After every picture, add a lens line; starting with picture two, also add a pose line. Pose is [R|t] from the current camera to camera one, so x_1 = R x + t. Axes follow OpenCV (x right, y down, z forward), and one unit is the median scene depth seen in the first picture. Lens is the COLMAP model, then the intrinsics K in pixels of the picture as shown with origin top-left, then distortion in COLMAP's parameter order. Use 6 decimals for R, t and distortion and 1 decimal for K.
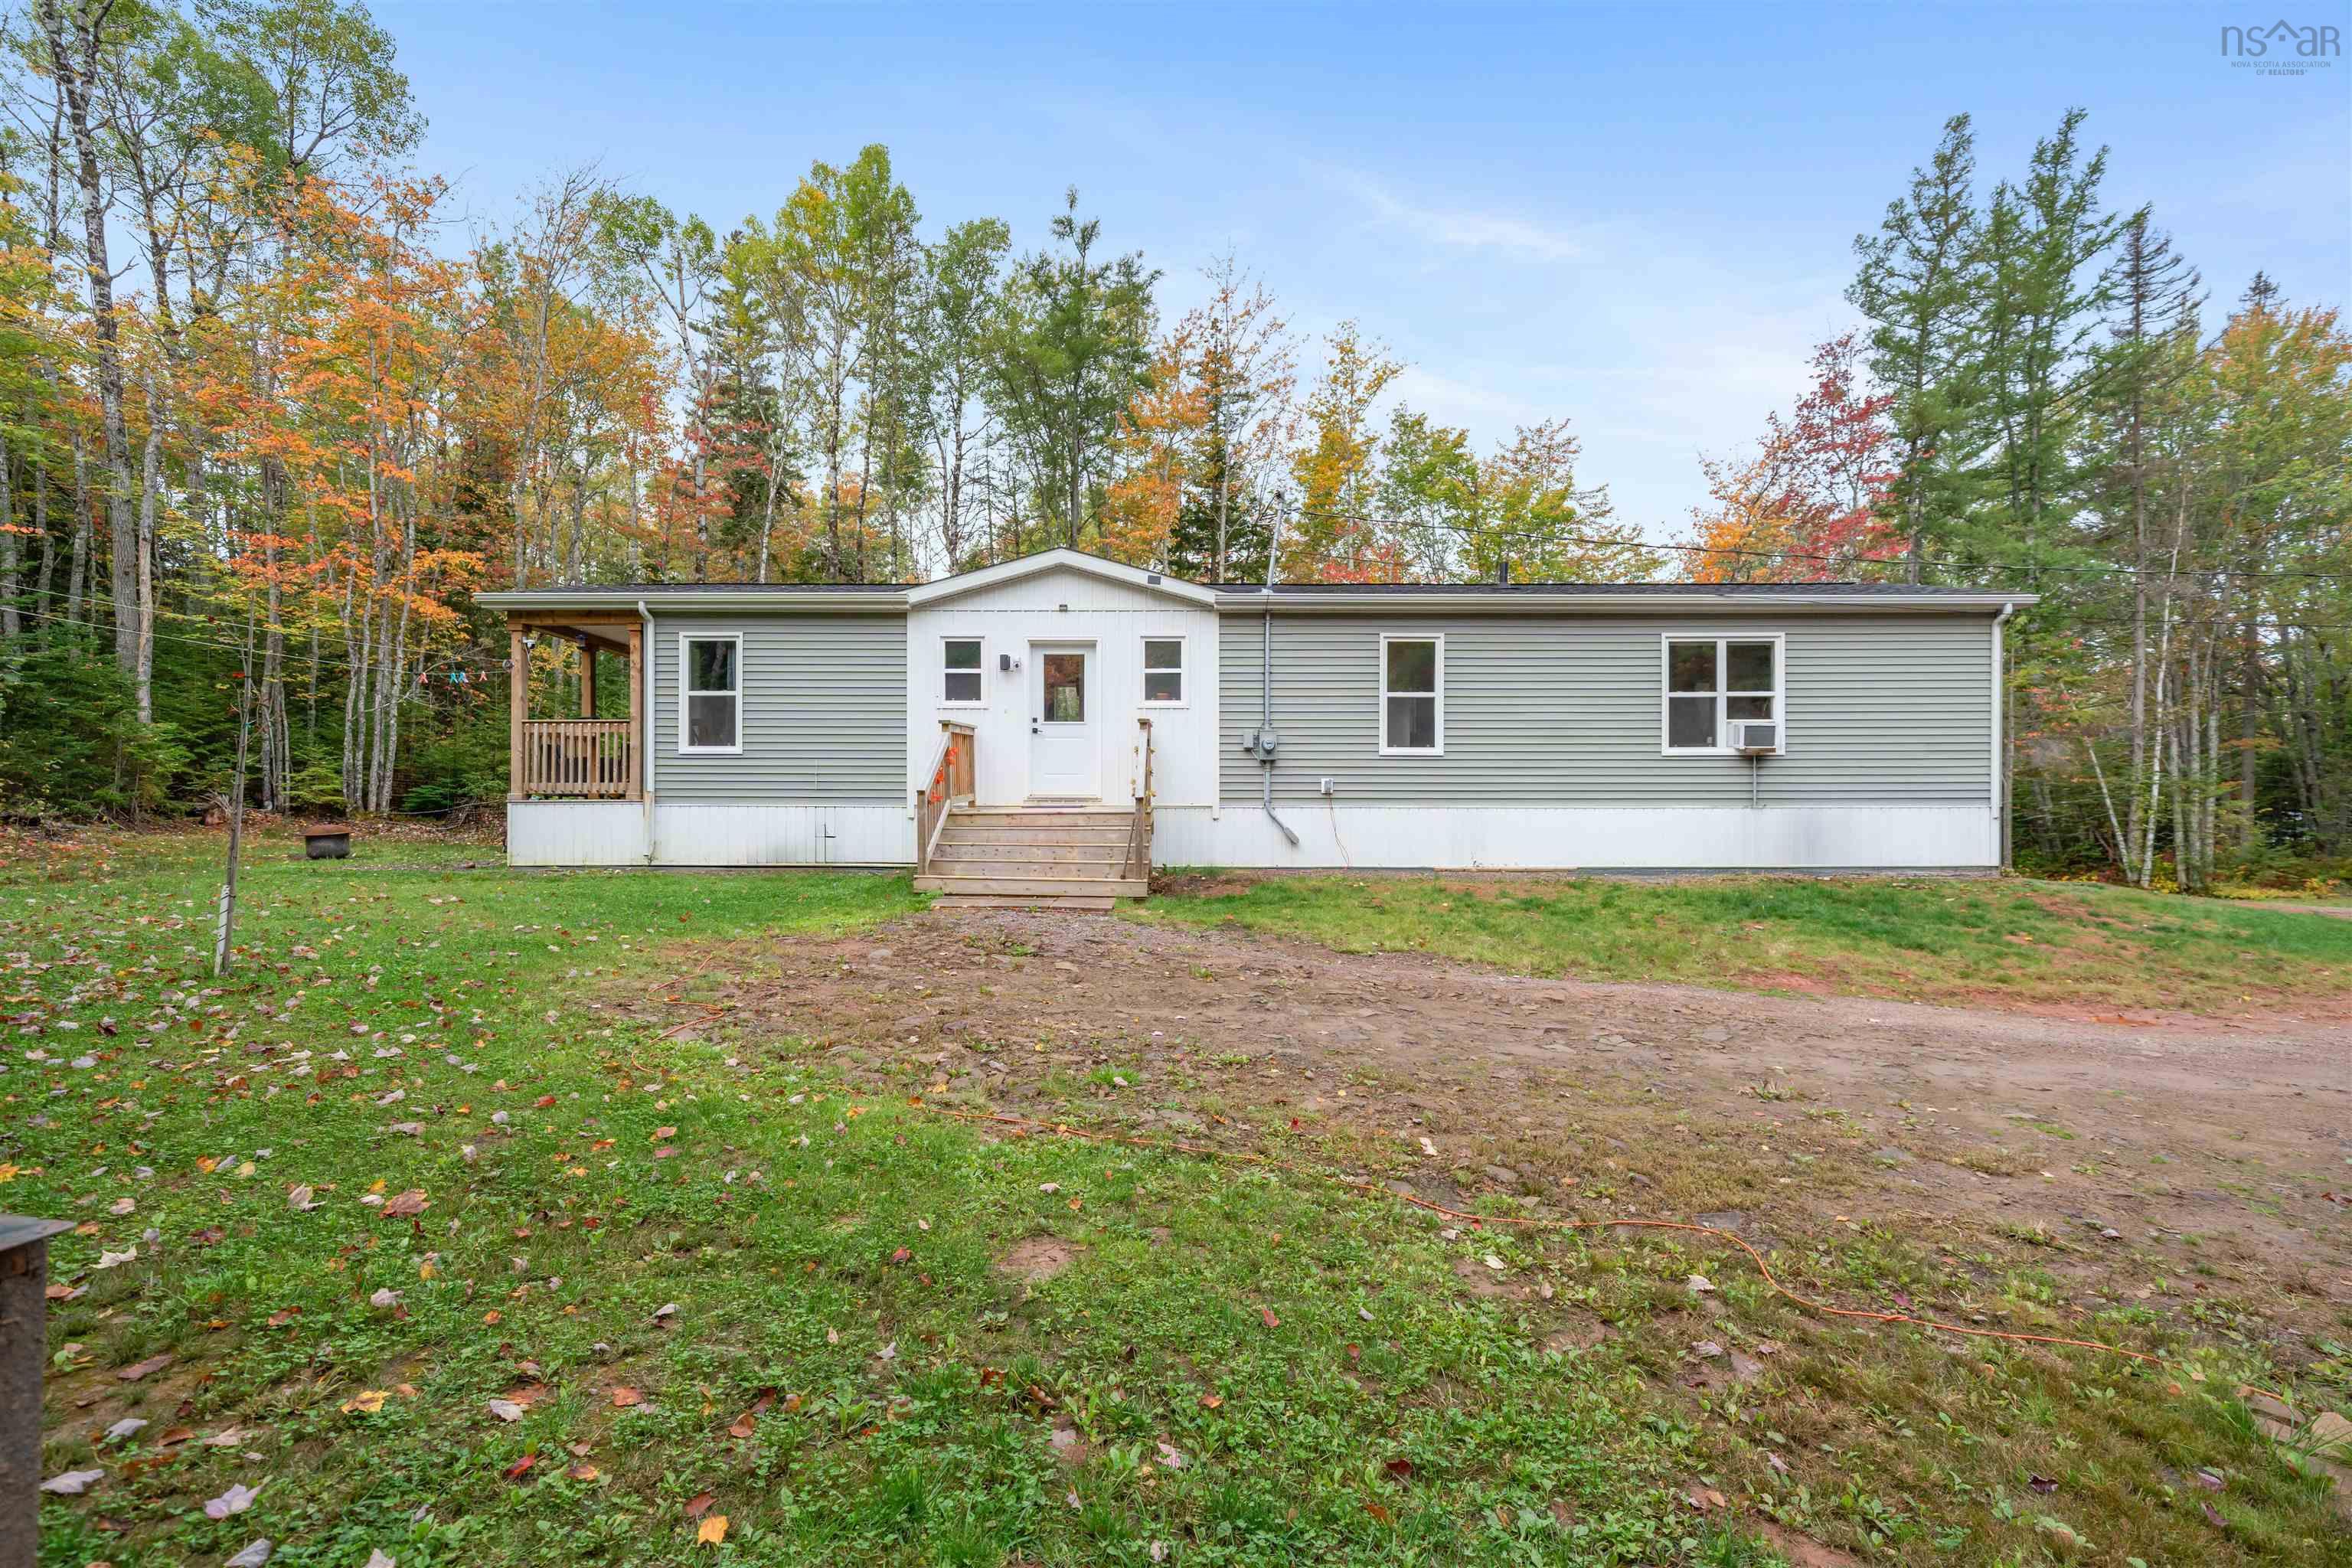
lens RADIAL K [[986.5, 0, 1160.7], [0, 986.5, 827.3], [0, 0, 1]] dist [0.003240, -0.000136]
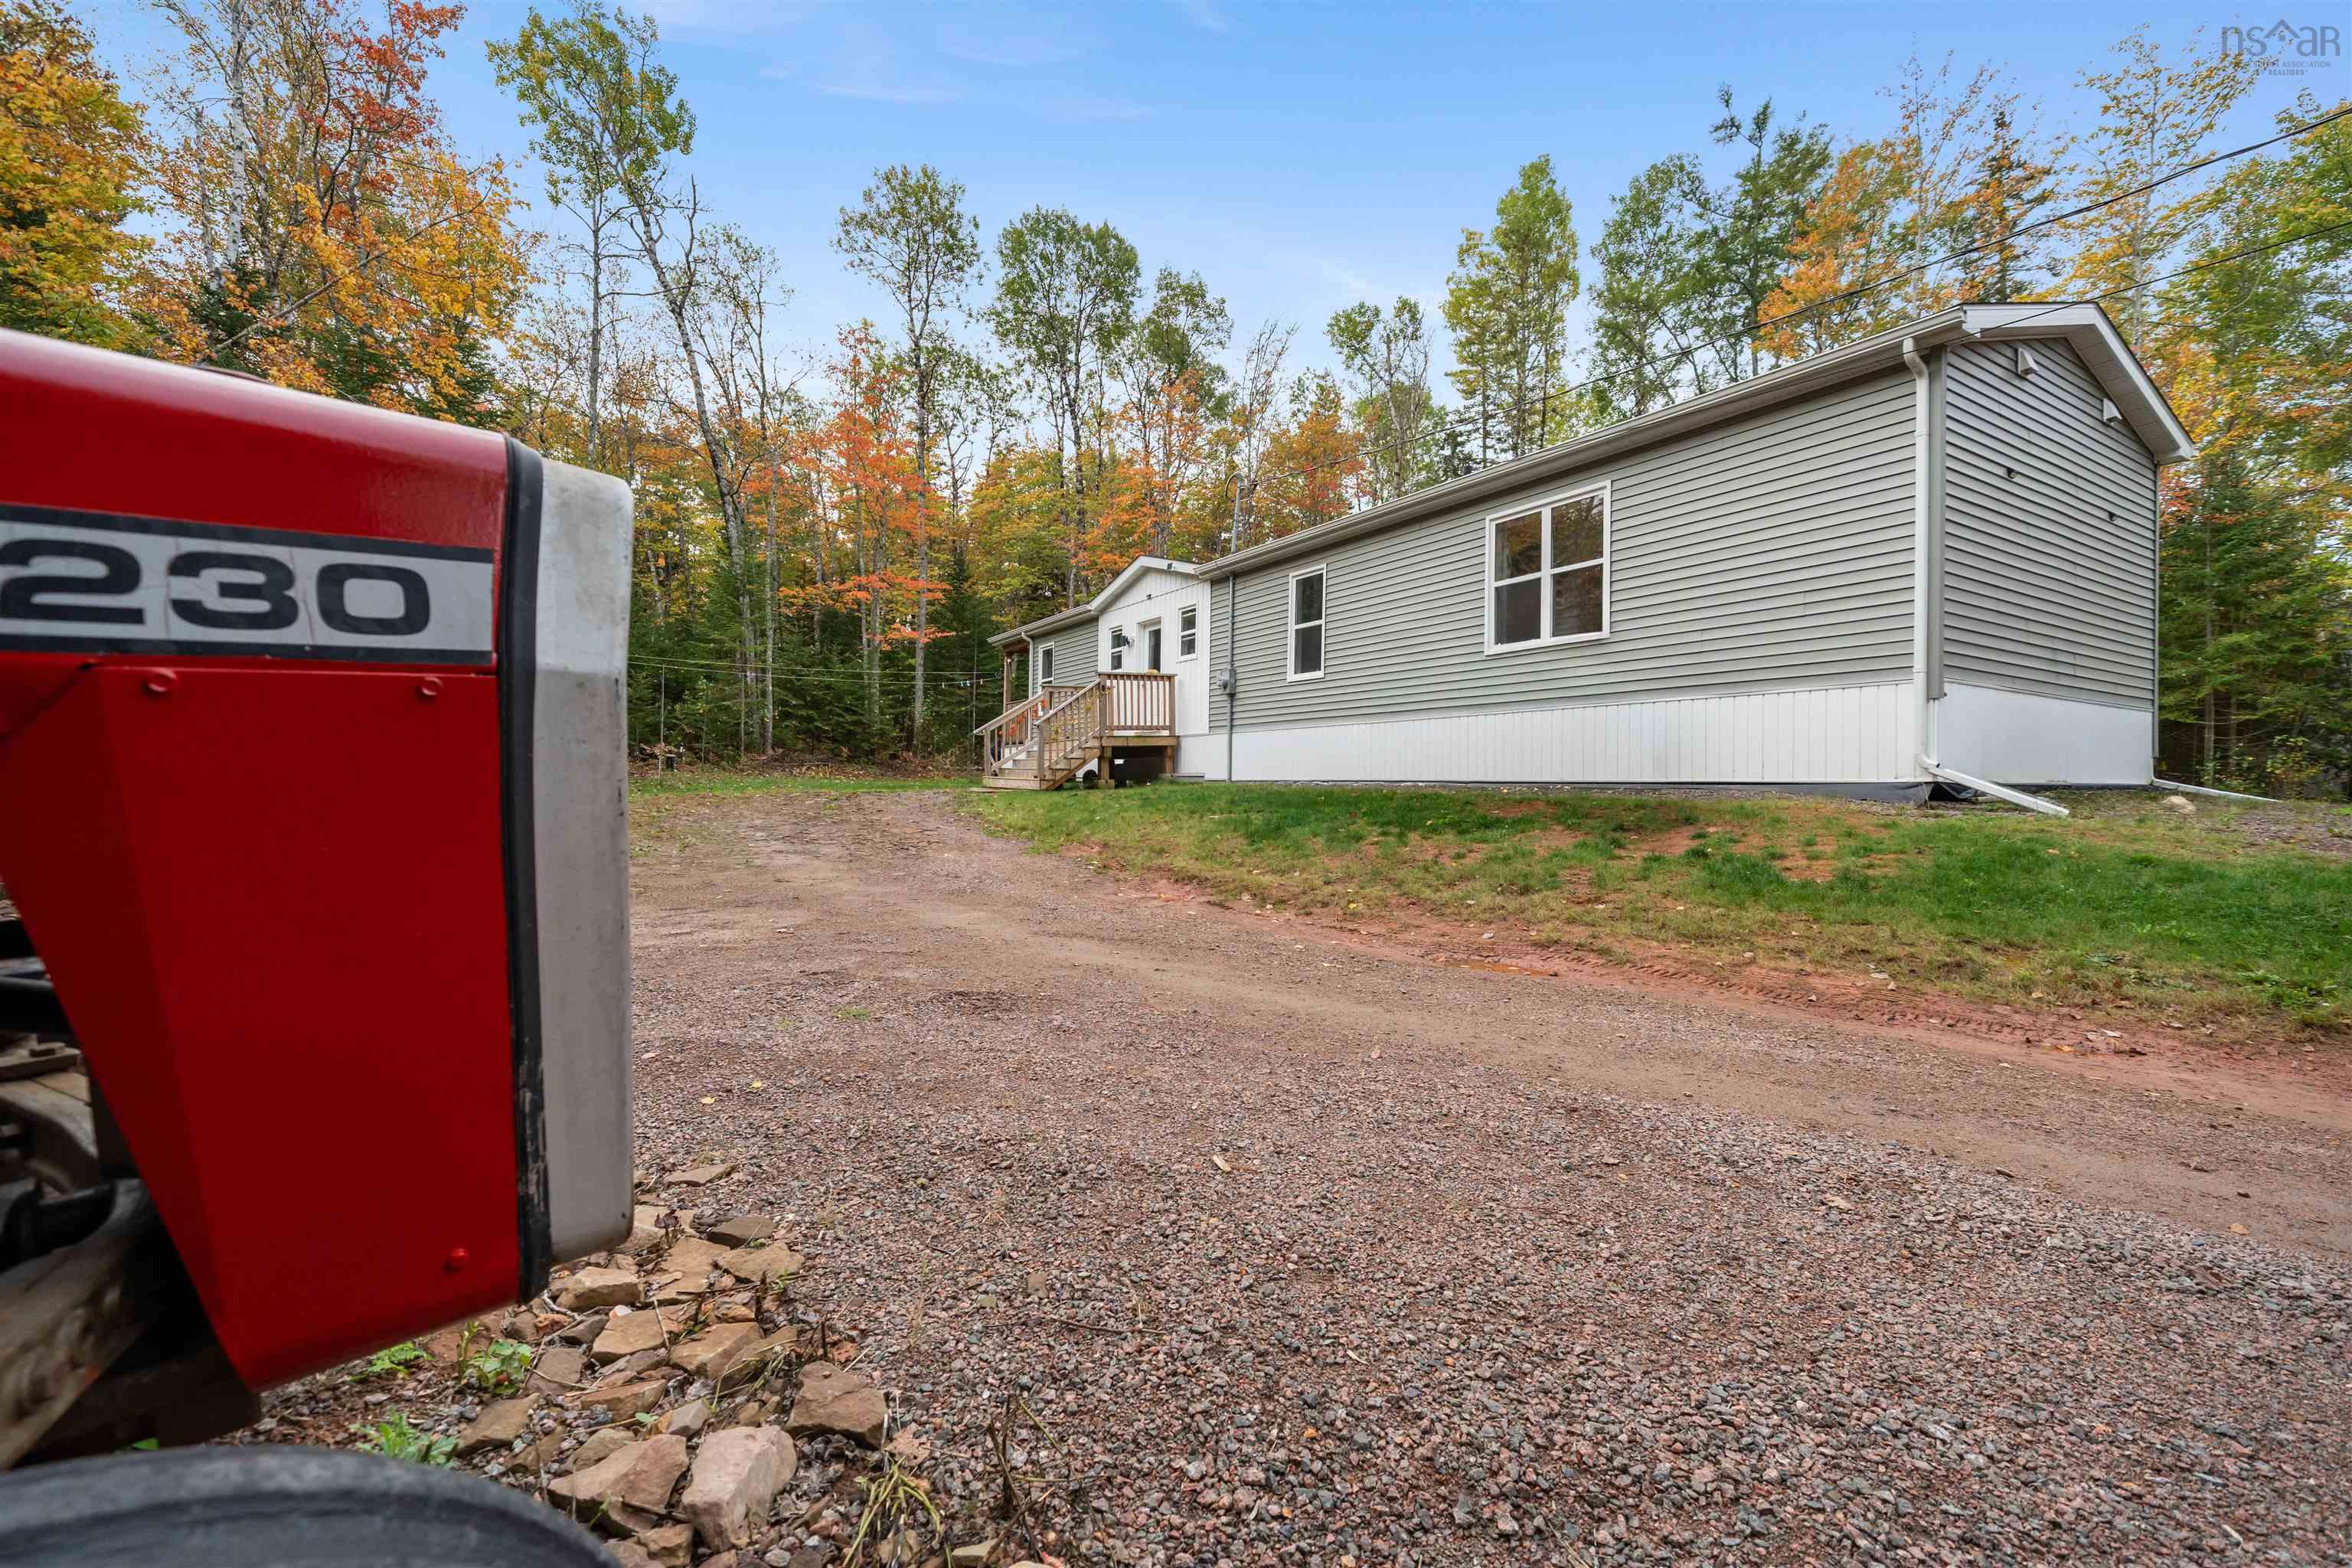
lens RADIAL K [[986.5, 0, 1183.4], [0, 986.5, 787.1], [0, 0, 1]] dist [0.003240, -0.000136]
pose [[0.533041, 0.003482, -0.846082, 1.096423], [-0.029147, 0.999474, -0.014249, 0.064934], [0.845587, 0.032257, 0.532862, 0.302806]]
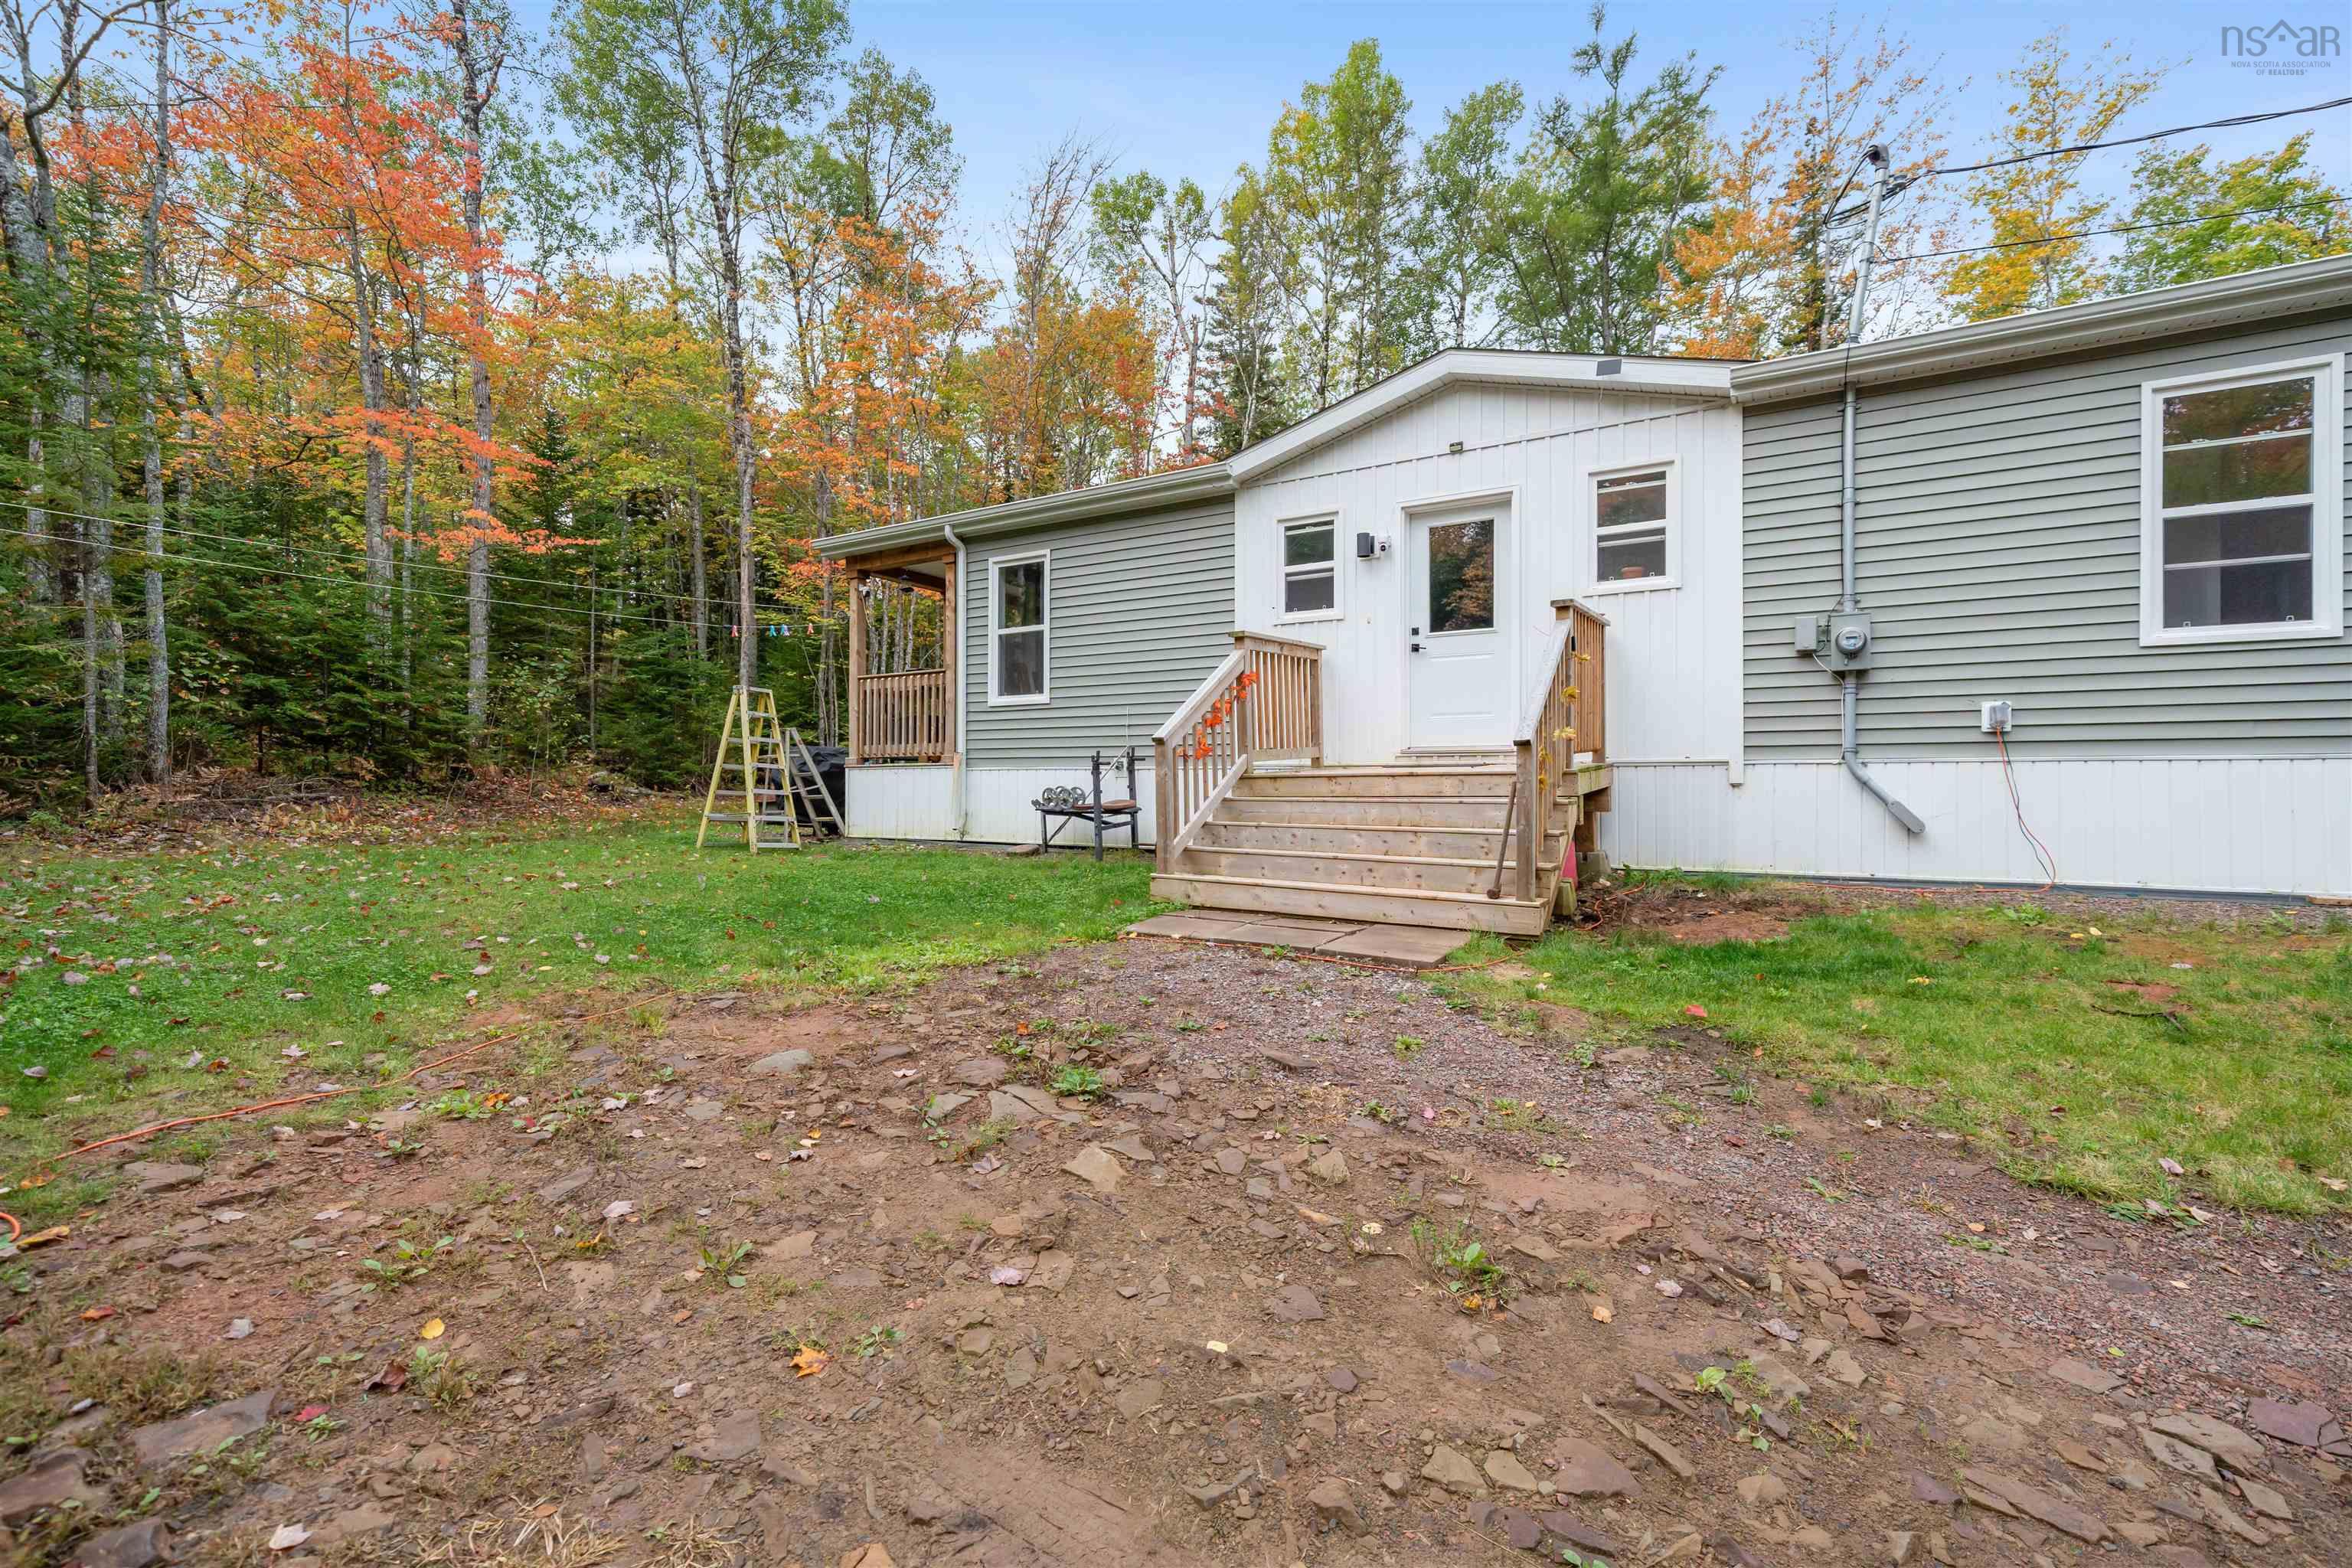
lens RADIAL K [[986.5, 0, 1185.0], [0, 986.5, 787.3], [0, 0, 1]] dist [0.003240, -0.000136]
pose [[0.864128, 0.000500, -0.503272, 0.067080], [-0.005526, 0.999949, -0.008495, -0.000682], [0.503242, 0.010122, 0.864086, 0.370201]]
